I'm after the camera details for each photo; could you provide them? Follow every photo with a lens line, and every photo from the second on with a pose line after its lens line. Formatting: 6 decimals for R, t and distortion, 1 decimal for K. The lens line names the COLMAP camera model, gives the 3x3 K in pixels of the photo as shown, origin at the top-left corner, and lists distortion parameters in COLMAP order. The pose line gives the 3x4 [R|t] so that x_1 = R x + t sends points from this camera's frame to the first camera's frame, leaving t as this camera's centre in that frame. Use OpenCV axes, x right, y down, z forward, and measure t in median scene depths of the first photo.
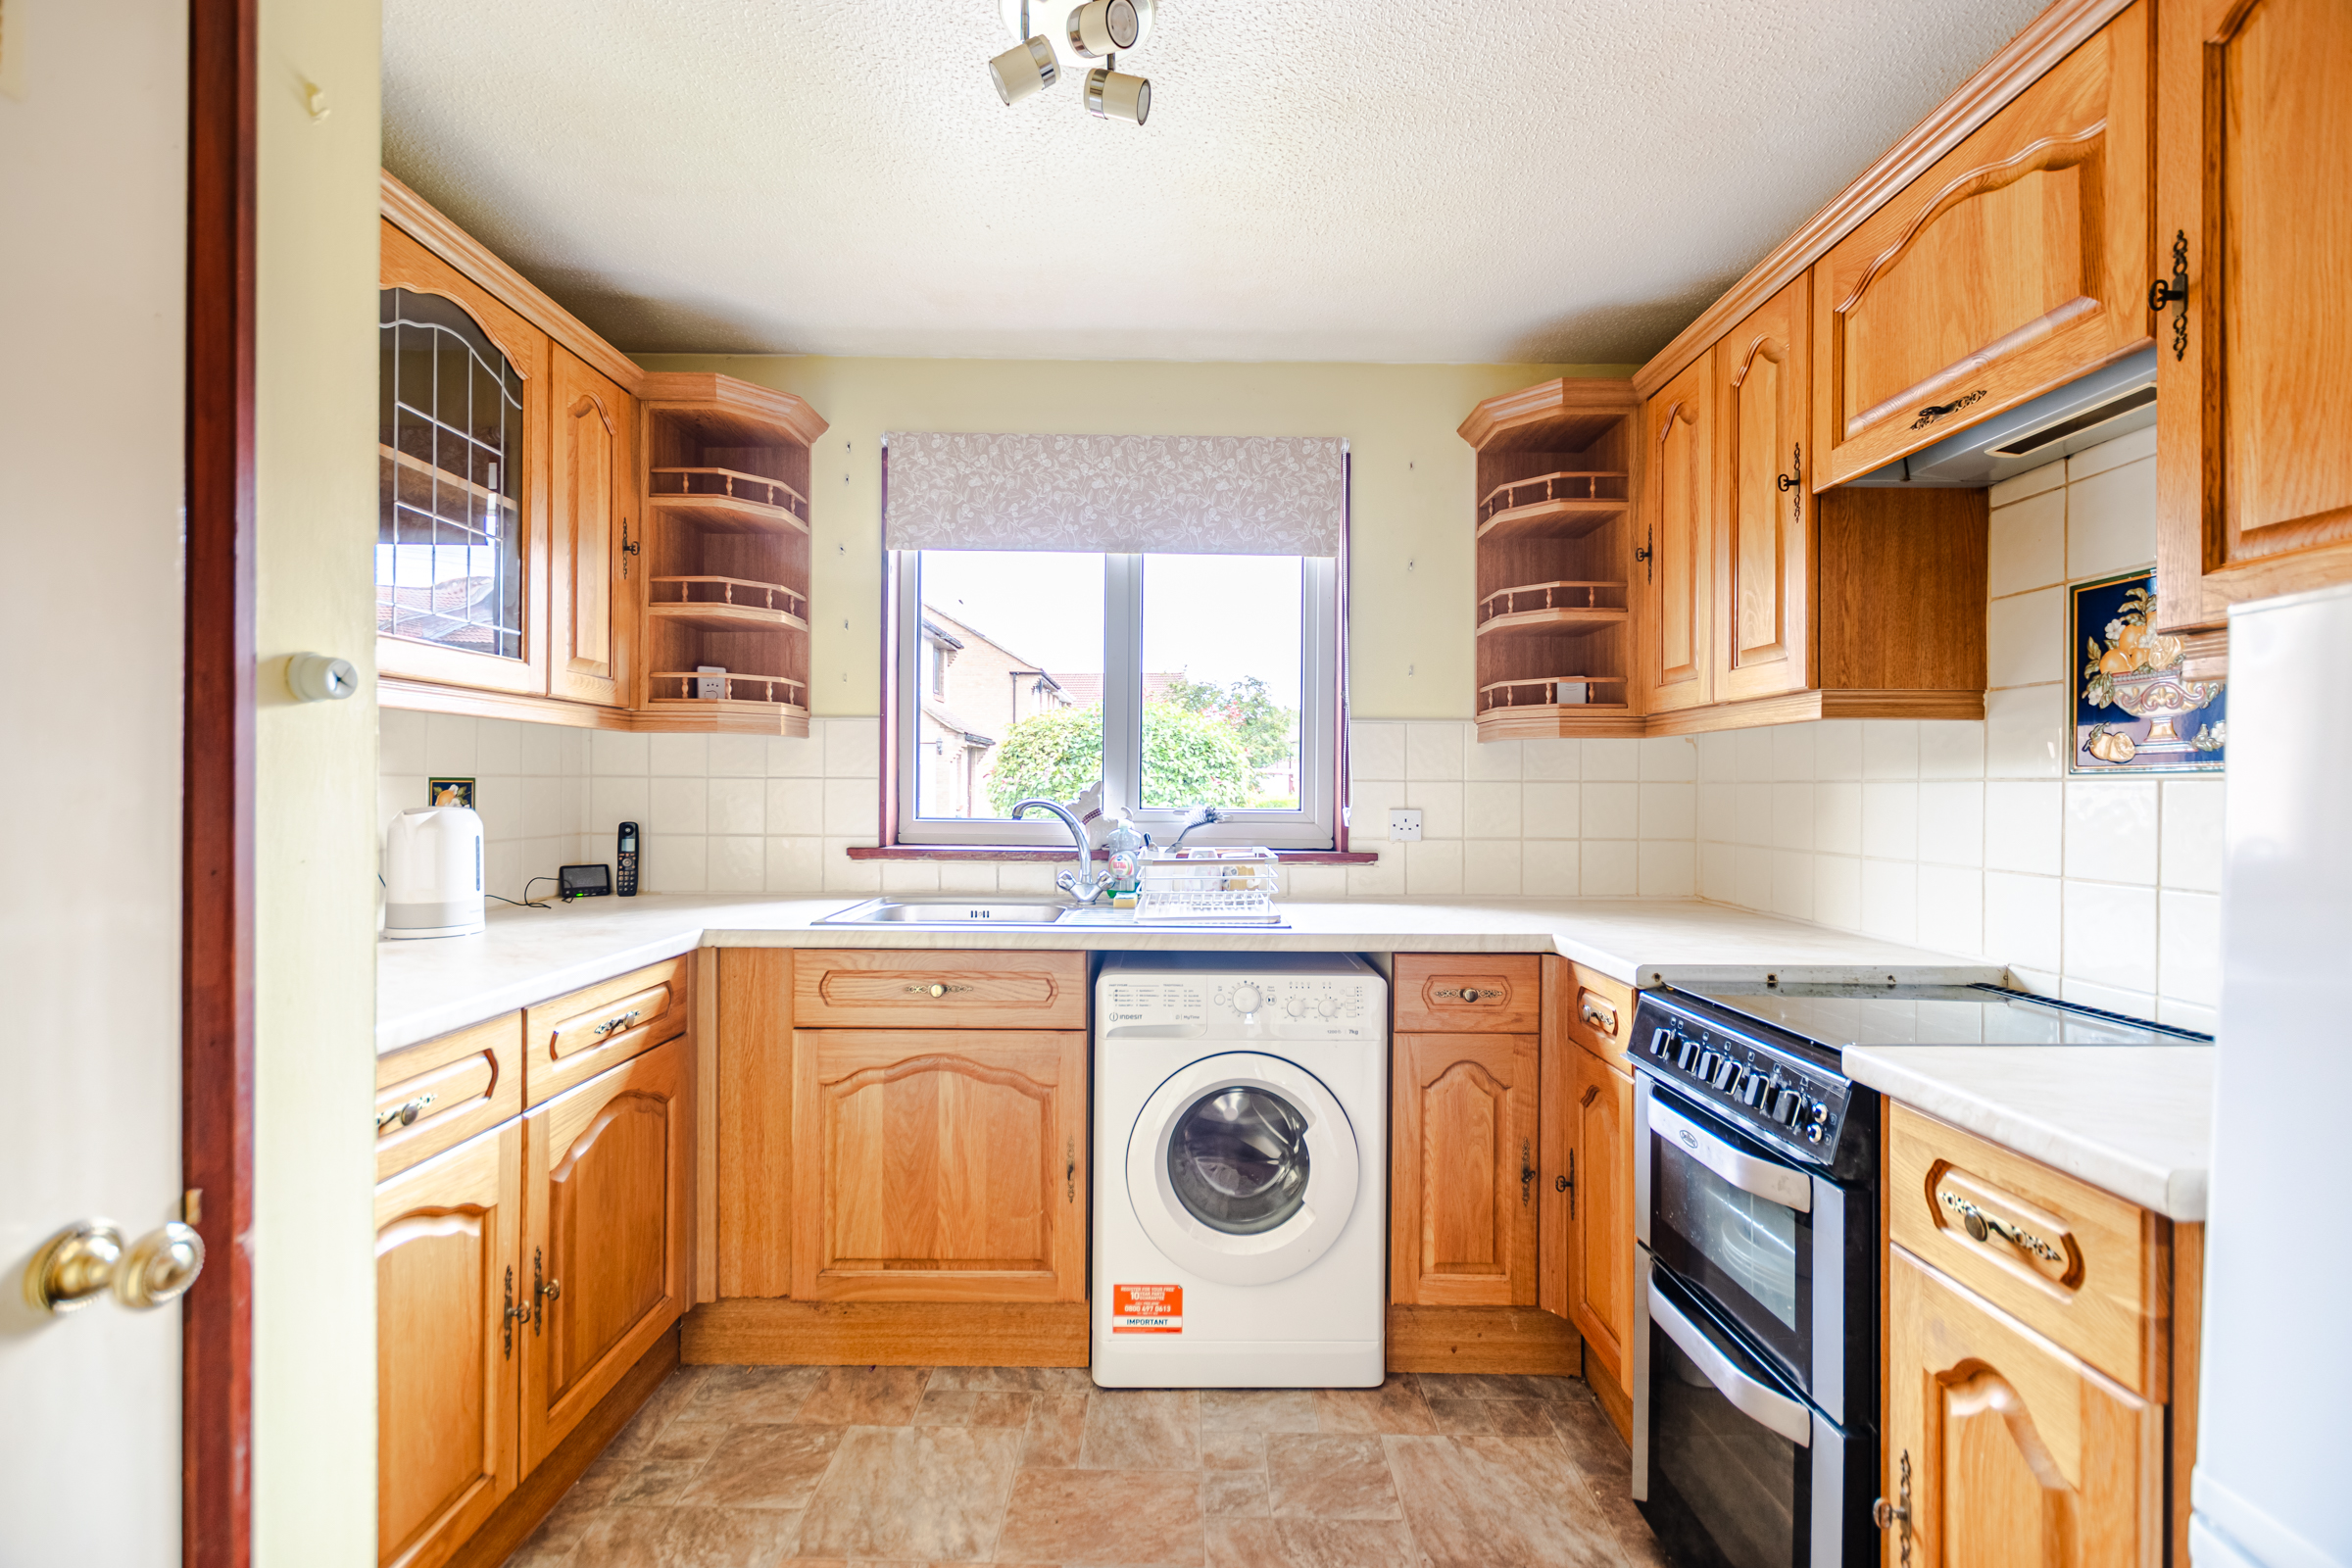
lens RADIAL K [[1011.9, 0, 1175.5], [0, 1011.9, 787.3], [0, 0, 1]] dist [0.000234, -0.000113]
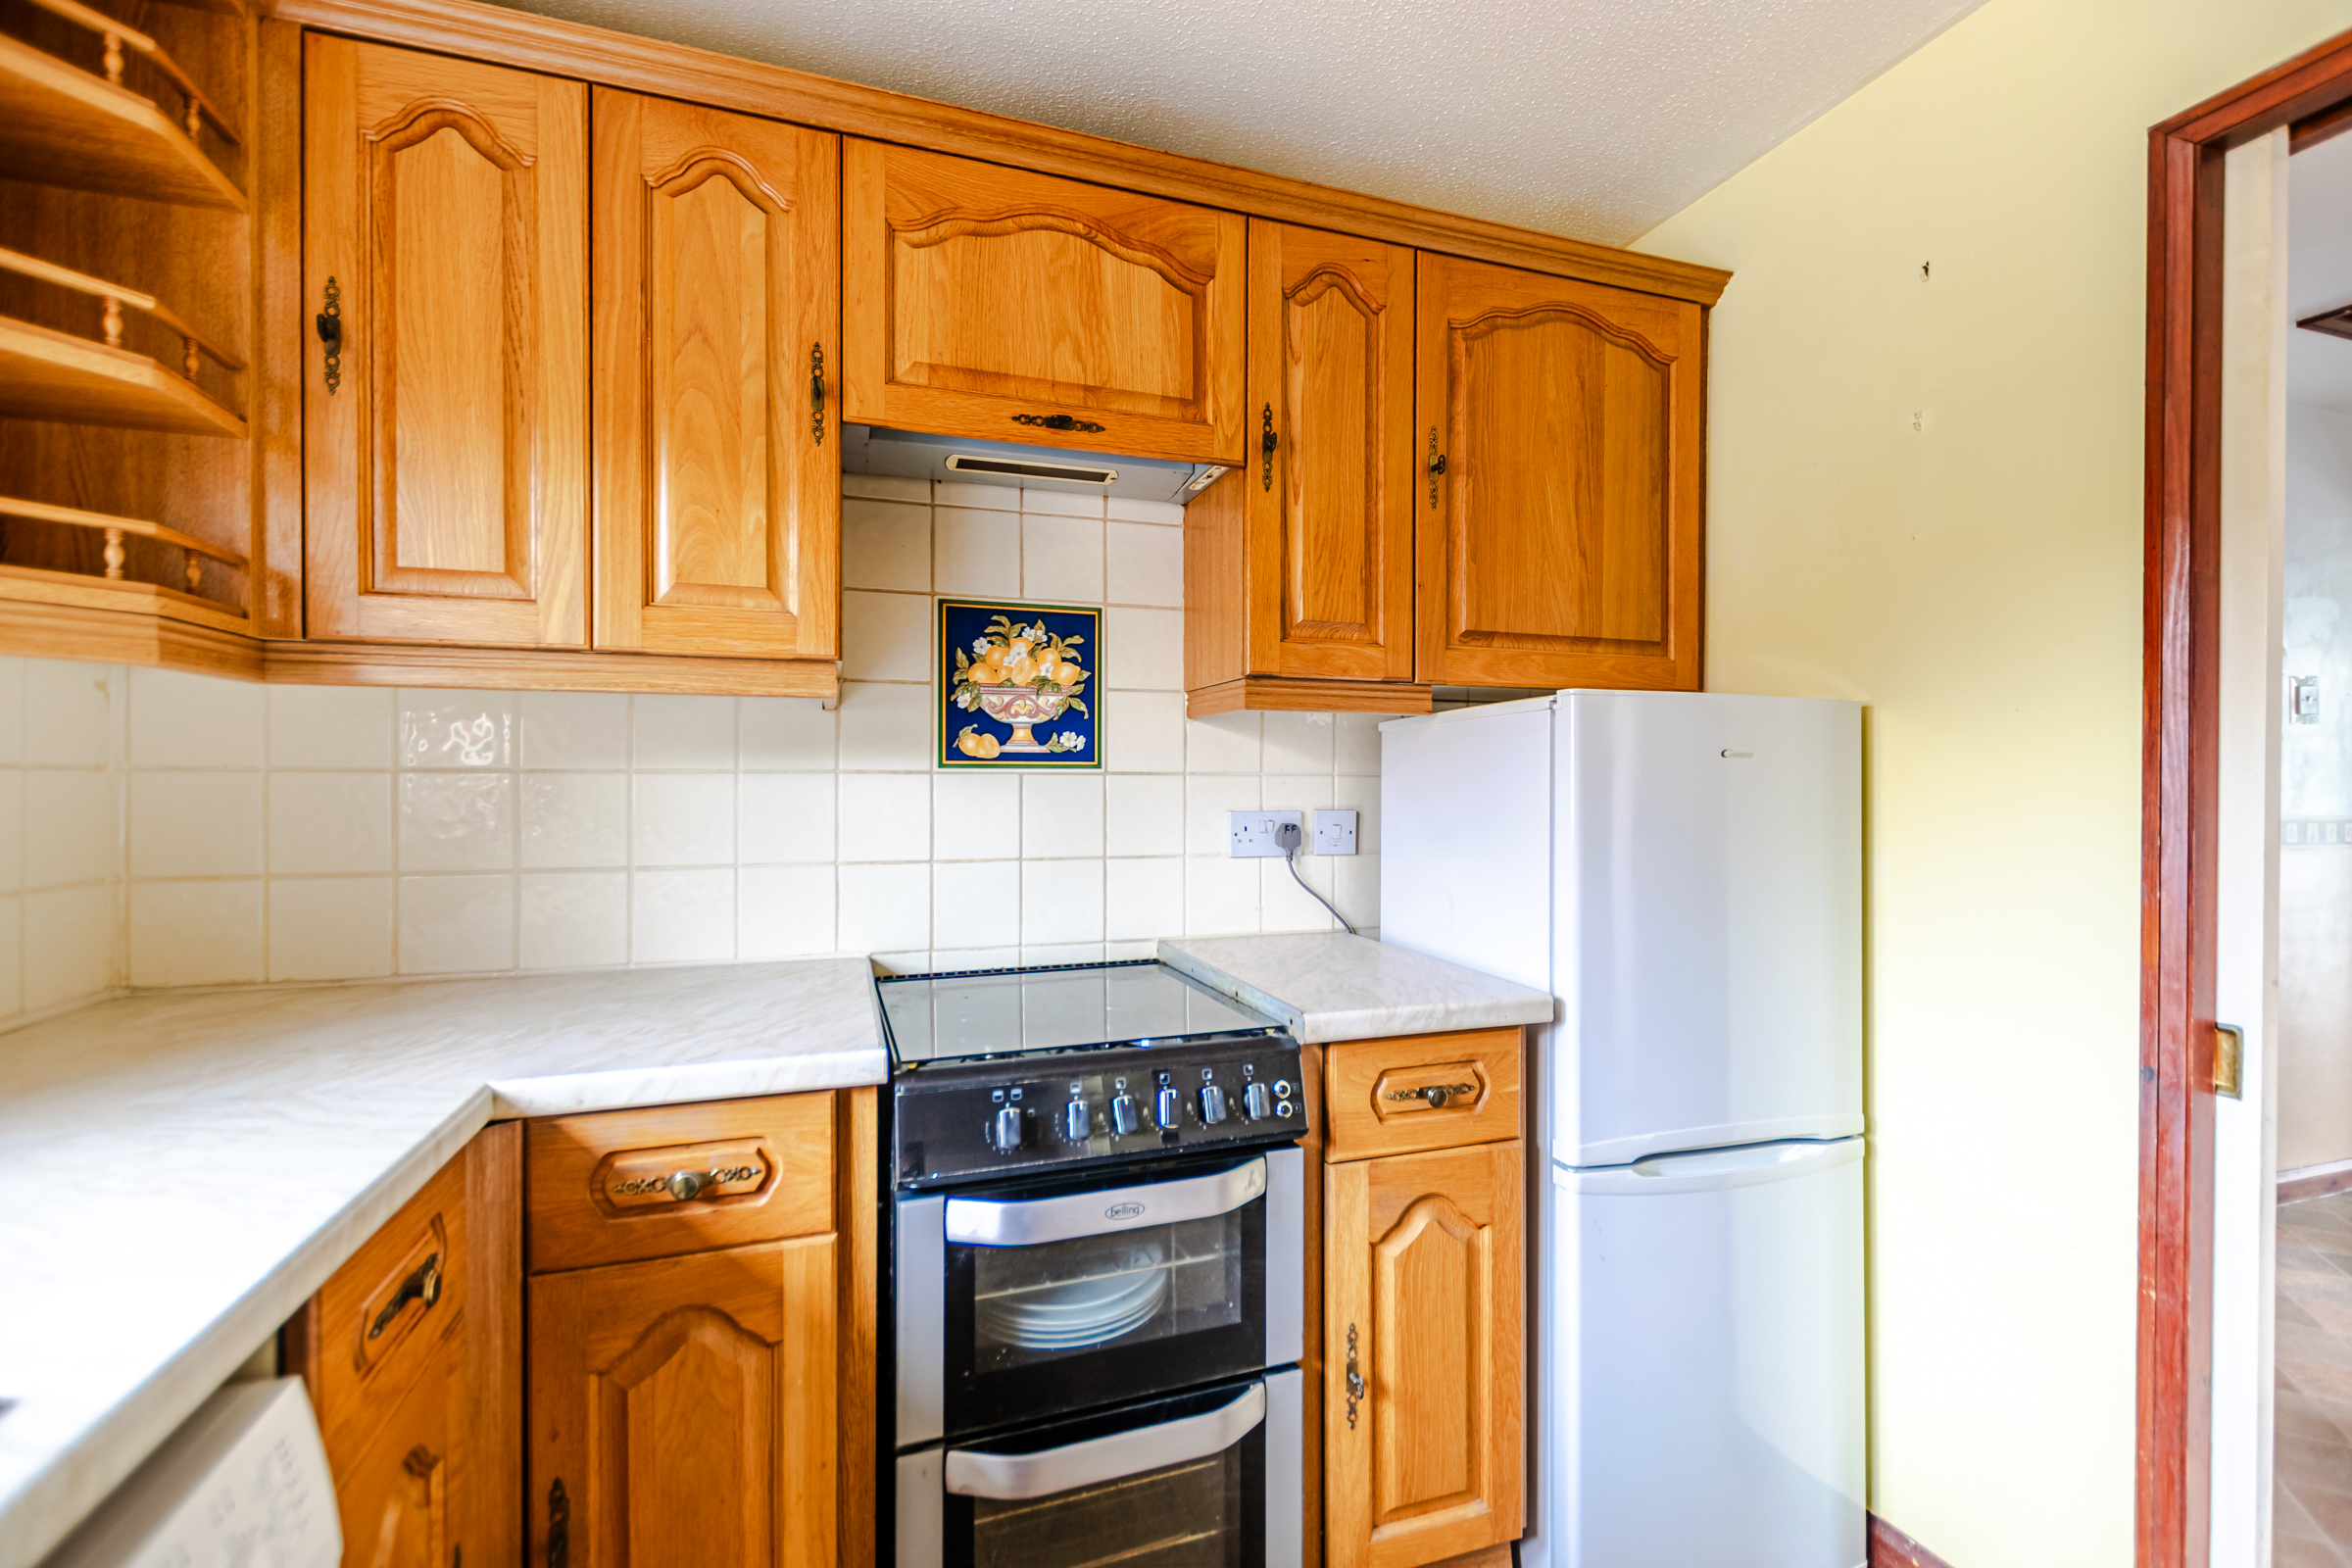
lens RADIAL K [[1011.9, 0, 1178.5], [0, 1011.9, 783.3], [0, 0, 1]] dist [0.000234, -0.000113]
pose [[-0.314559, -0.009527, 0.949190, -0.263738], [-0.004543, 0.999953, 0.008531, -0.006950], [-0.949227, -0.001629, -0.314588, 1.140534]]
